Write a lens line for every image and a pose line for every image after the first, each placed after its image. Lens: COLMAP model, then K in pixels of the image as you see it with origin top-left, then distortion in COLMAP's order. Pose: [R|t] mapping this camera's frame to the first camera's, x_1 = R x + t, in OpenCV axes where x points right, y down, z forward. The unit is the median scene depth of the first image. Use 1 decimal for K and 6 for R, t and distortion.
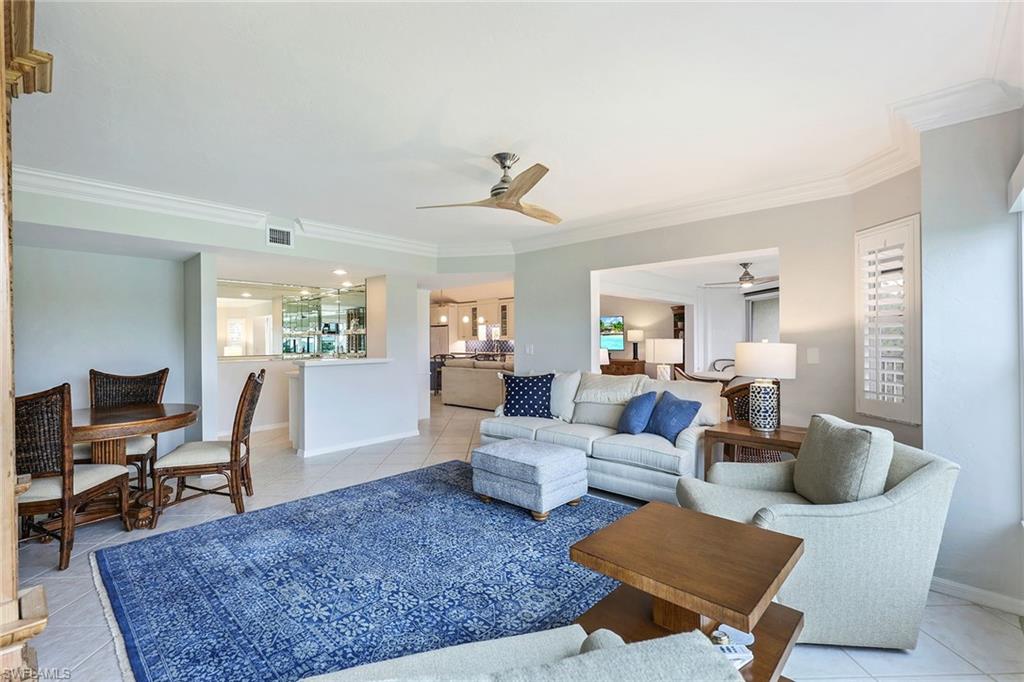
lens RADIAL K [[456.8, 0, 507.9], [0, 456.8, 339.0], [0, 0, 1]] dist [-0.000342, 0.000007]
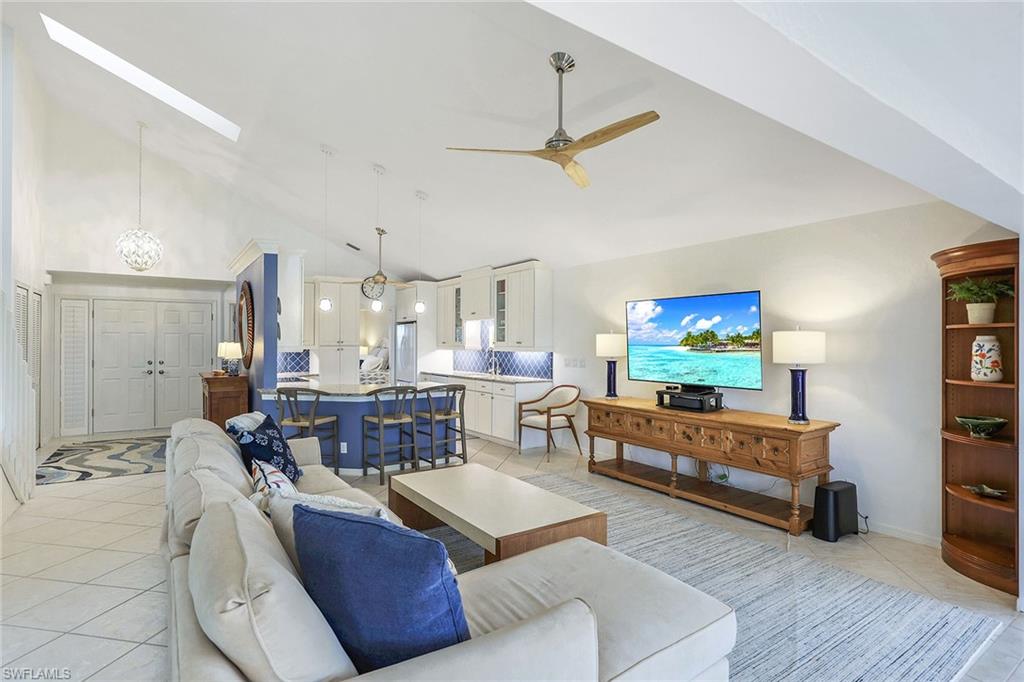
lens RADIAL K [[523.0, 0, 505.3], [0, 523.0, 341.6], [0, 0, 1]] dist [-0.000999, 0.002664]
pose [[0.976332, 0.011214, -0.215986, 0.146514], [-0.011545, 0.999933, -0.000270, -0.009075], [0.215969, 0.002757, 0.976396, 0.557066]]
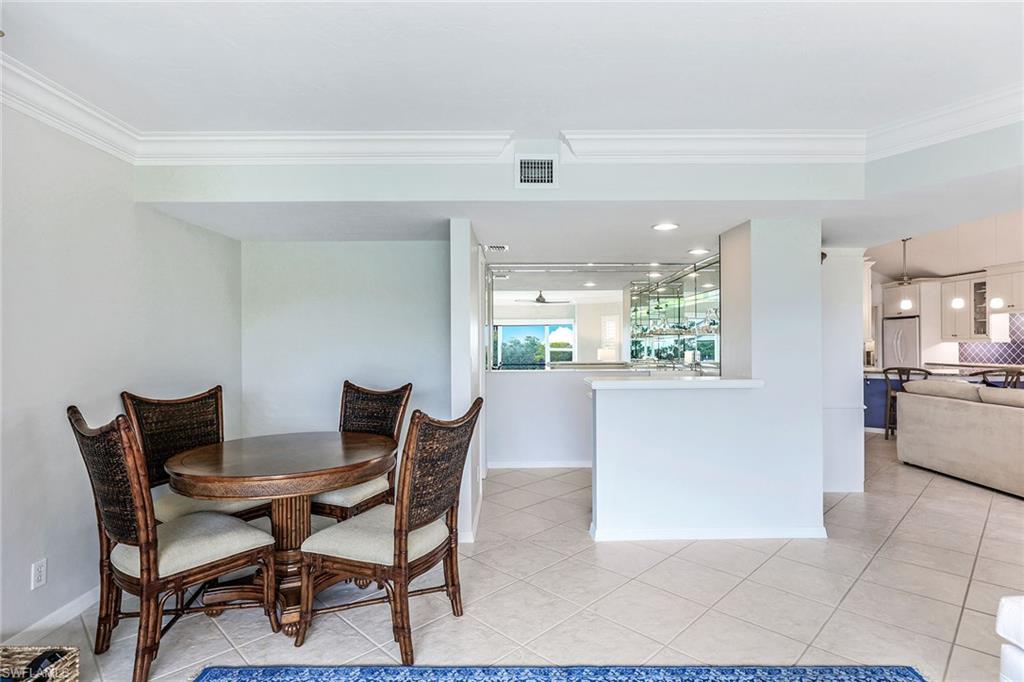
lens RADIAL K [[523.0, 0, 509.5], [0, 523.0, 341.2], [0, 0, 1]] dist [-0.000999, 0.002664]
pose [[0.691862, 0.001331, -0.722028, -0.013838], [0.002798, 0.999986, 0.004525, -0.002701], [0.722024, -0.005151, 0.691849, 0.210509]]
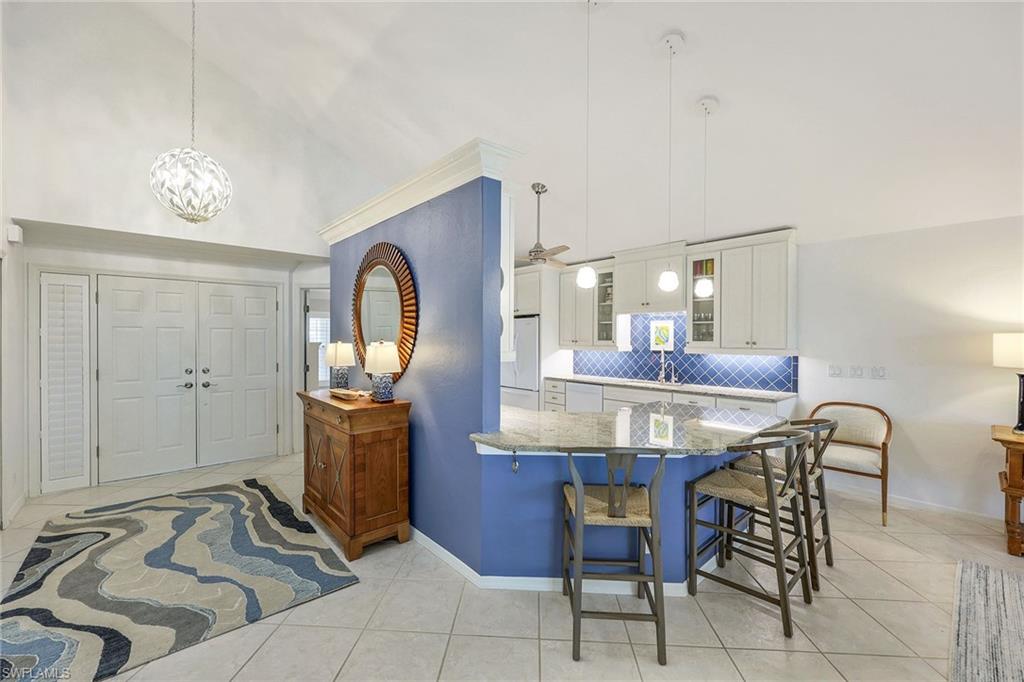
lens RADIAL K [[434.5, 0, 513.9], [0, 434.5, 341.0], [0, 0, 1]] dist [0.000692, 0.000791]
pose [[0.996188, 0.013867, -0.086119, -0.161914], [-0.013175, 0.999876, 0.008602, -0.010484], [0.086228, -0.007435, 0.996248, 0.785741]]
